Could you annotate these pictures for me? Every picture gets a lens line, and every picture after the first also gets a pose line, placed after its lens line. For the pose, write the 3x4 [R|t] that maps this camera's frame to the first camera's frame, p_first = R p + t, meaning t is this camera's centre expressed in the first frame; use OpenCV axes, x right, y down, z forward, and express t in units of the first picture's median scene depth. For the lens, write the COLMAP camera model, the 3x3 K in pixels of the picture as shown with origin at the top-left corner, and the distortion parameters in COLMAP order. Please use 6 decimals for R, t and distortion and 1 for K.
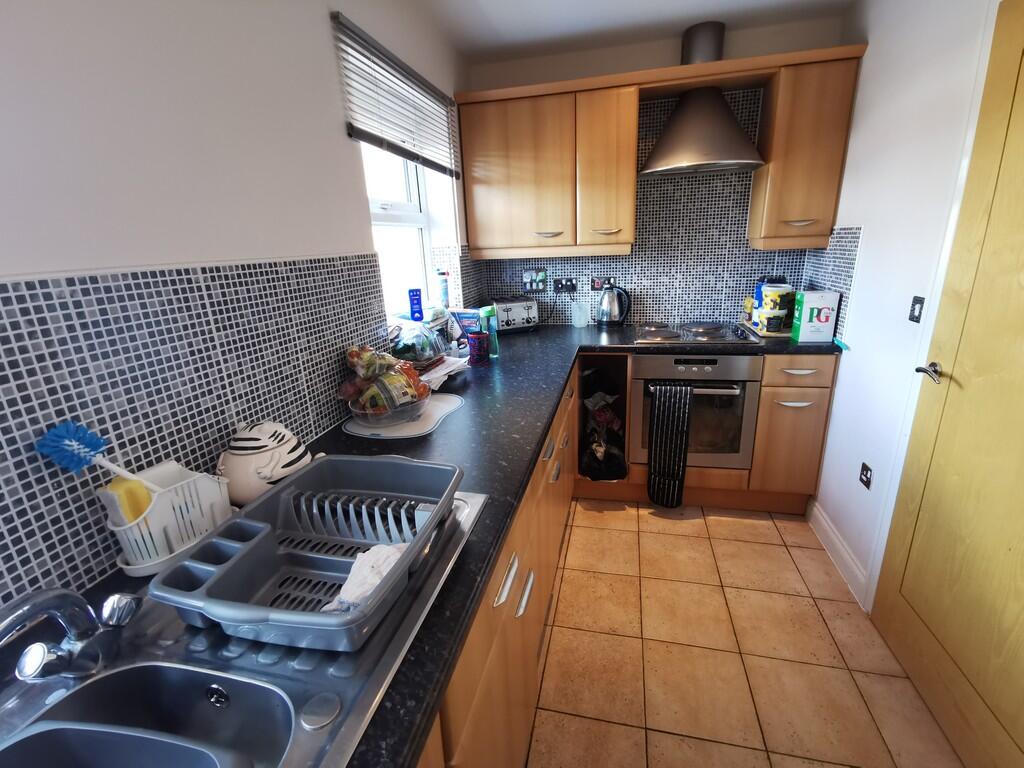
lens RADIAL K [[468.0, 0, 513.4], [0, 468.0, 387.8], [0, 0, 1]] dist [0.004065, -0.000076]
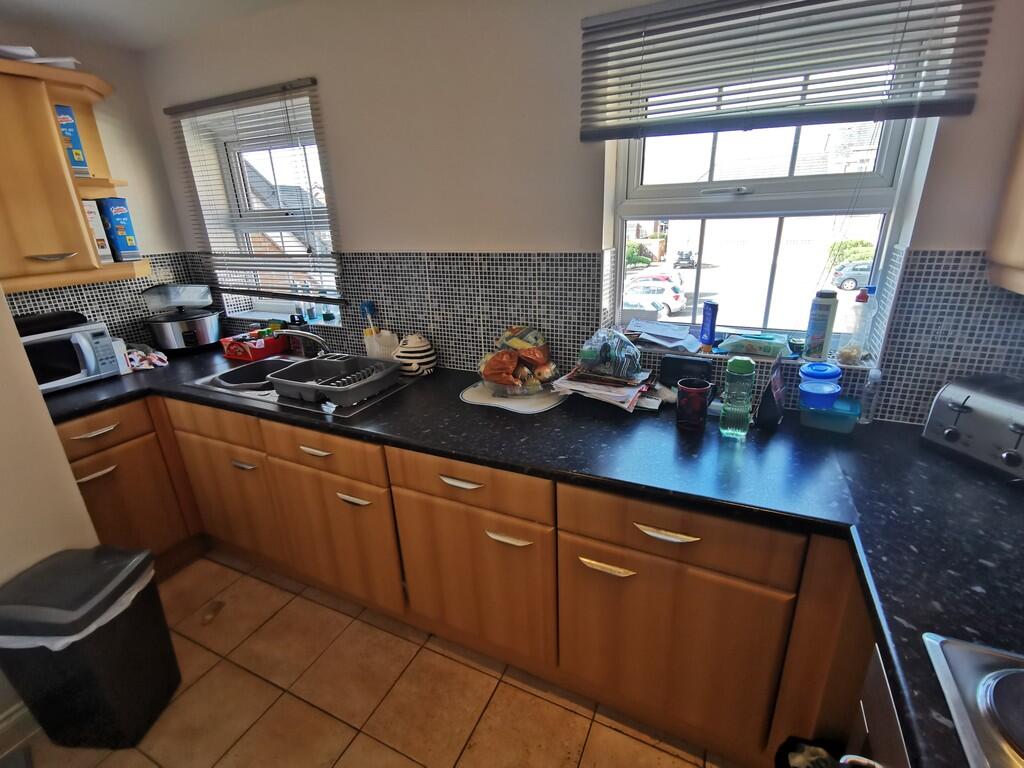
lens RADIAL K [[468.0, 0, 515.6], [0, 468.0, 376.8], [0, 0, 1]] dist [0.004065, -0.000076]
pose [[-0.212755, 0.385066, -0.898031, 1.072841], [-0.243881, 0.869057, 0.430421, -0.565822], [0.946181, 0.310586, -0.090986, 1.172381]]
